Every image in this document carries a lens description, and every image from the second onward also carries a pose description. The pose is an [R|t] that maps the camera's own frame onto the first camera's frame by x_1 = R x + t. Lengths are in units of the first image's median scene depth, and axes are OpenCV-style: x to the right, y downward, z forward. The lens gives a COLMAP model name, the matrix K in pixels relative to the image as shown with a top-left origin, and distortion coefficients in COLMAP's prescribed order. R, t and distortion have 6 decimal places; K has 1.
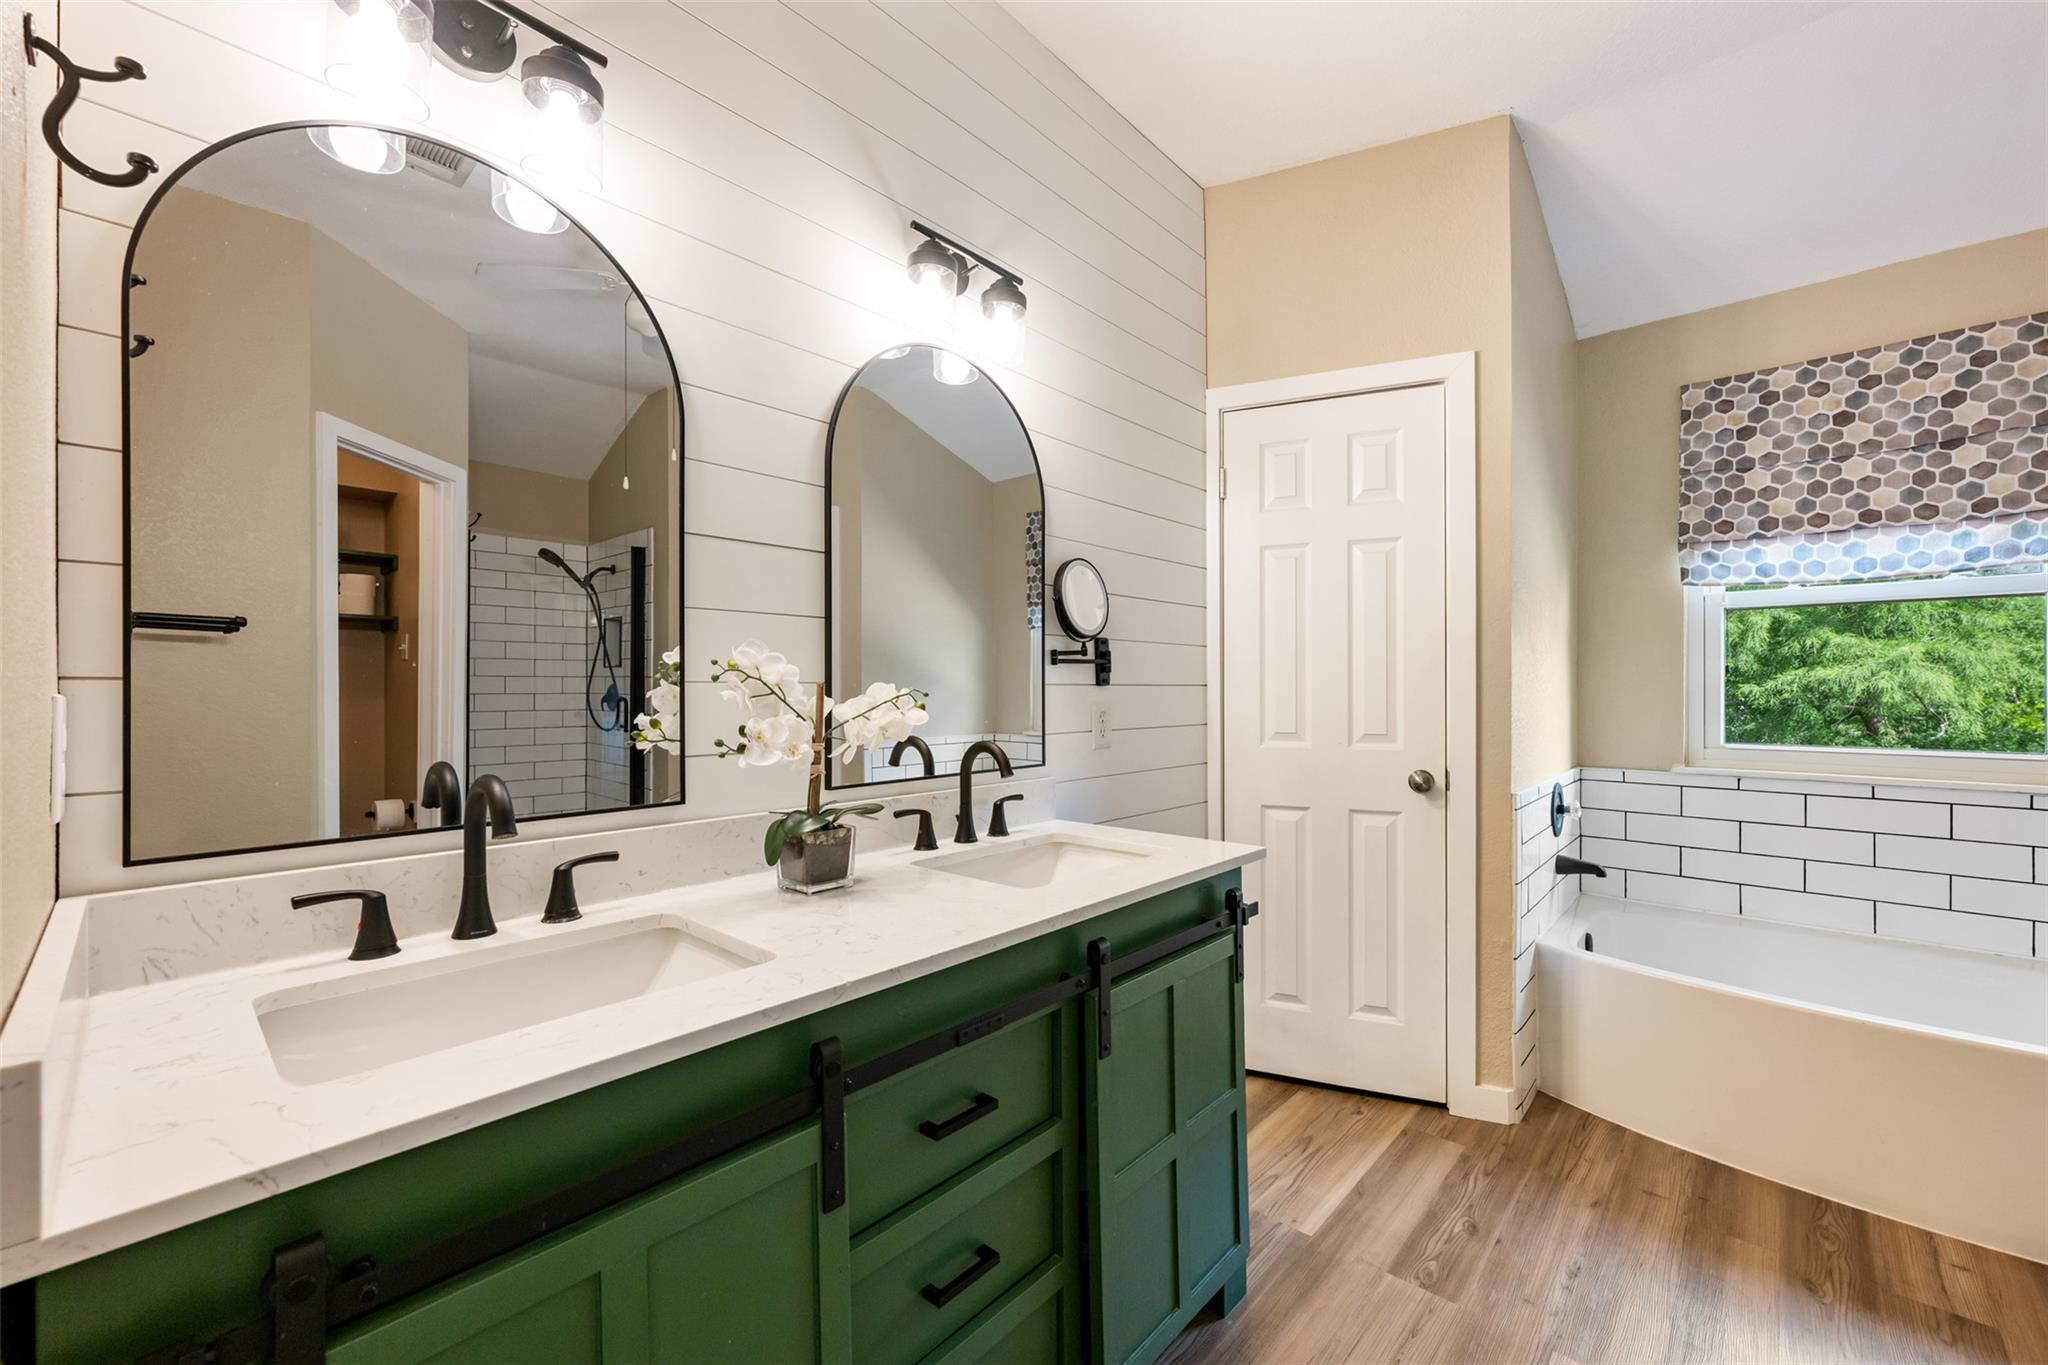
lens RADIAL K [[806.1, 0, 1022.5], [0, 806.1, 687.2], [0, 0, 1]] dist [-0.001592, -0.000029]
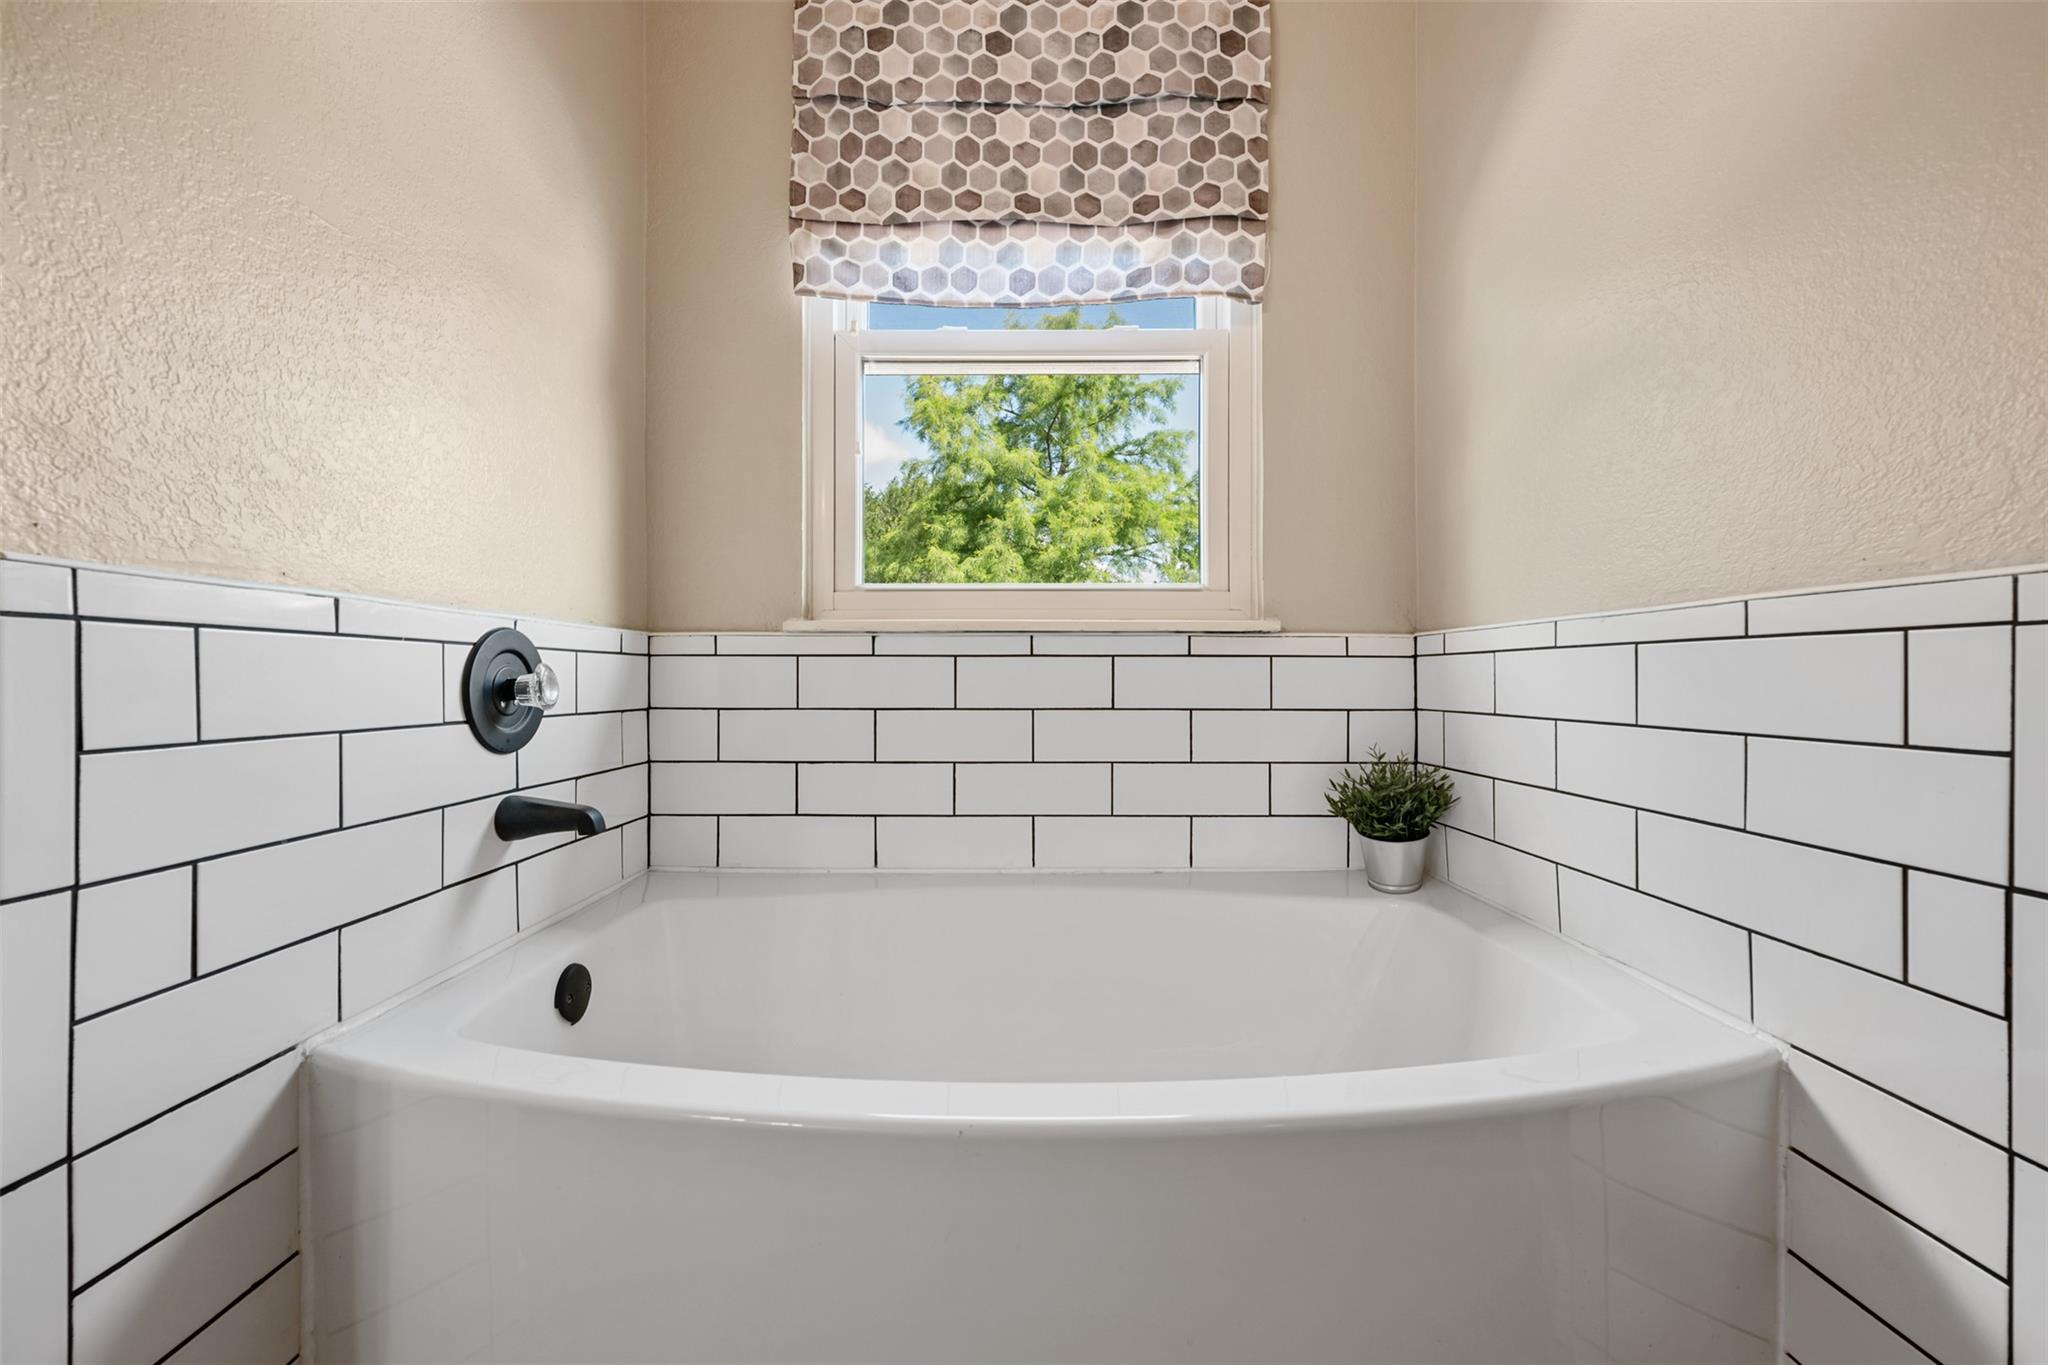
lens RADIAL K [[806.1, 0, 1024.7], [0, 806.1, 686.8], [0, 0, 1]] dist [-0.001592, -0.000029]
pose [[0.730518, -0.006024, 0.682867, 0.614937], [0.000444, 0.999965, 0.008346, 0.157458], [-0.682893, -0.005794, 0.730495, 0.535440]]
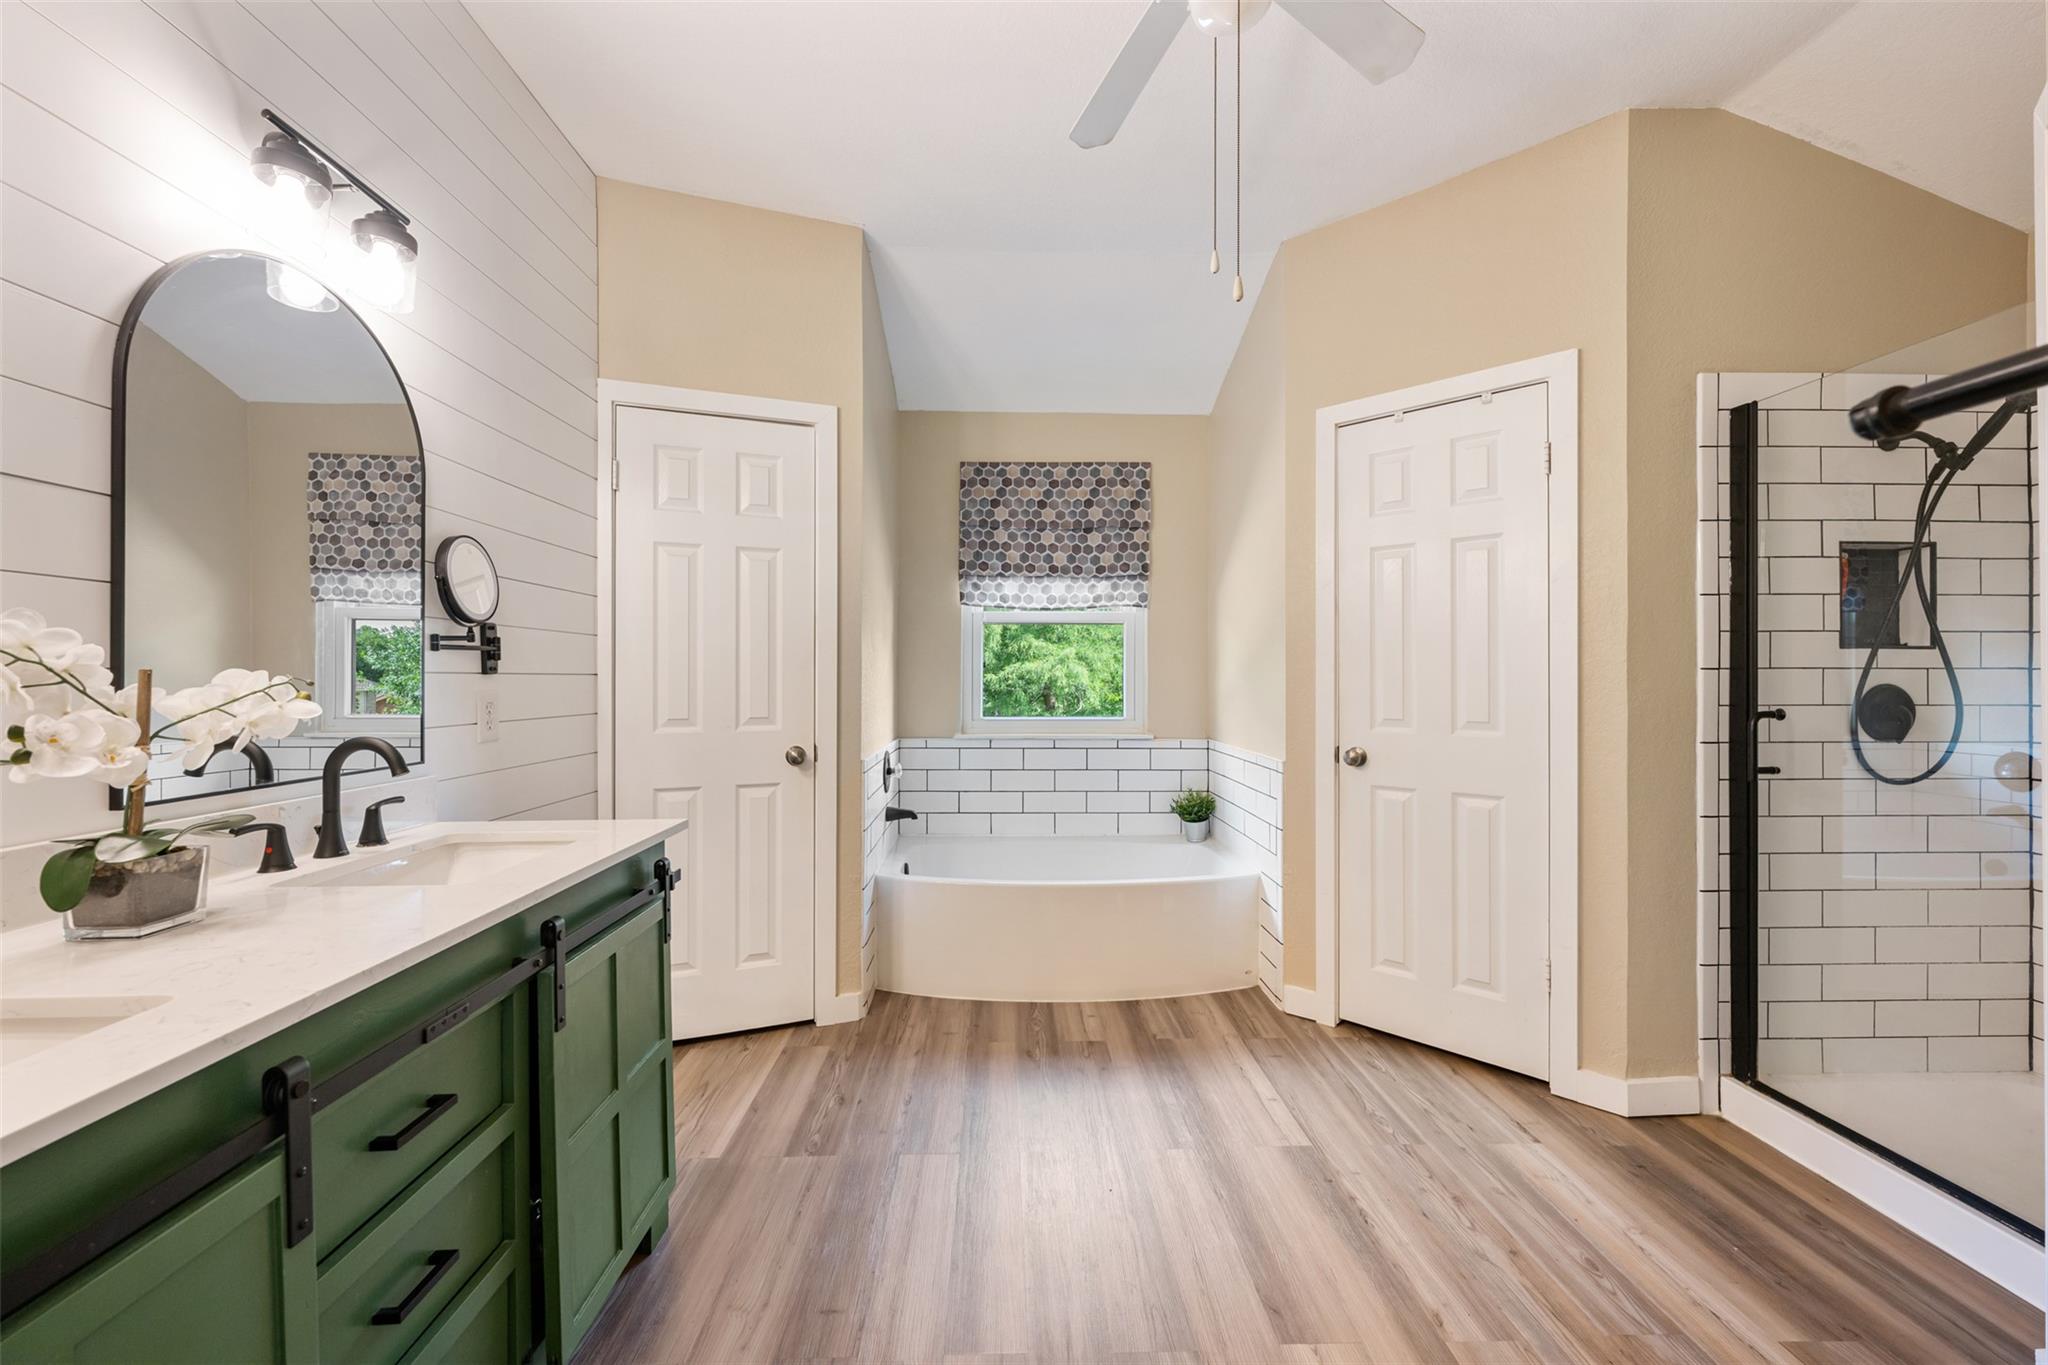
lens RADIAL K [[806.1, 0, 1018.1], [0, 806.1, 677.7], [0, 0, 1]] dist [-0.001592, -0.000029]
pose [[0.714089, 0.001970, 0.700052, -0.101223], [-0.002783, 0.999996, 0.000024, 0.000478], [-0.700049, -0.001965, 0.714092, -0.079753]]
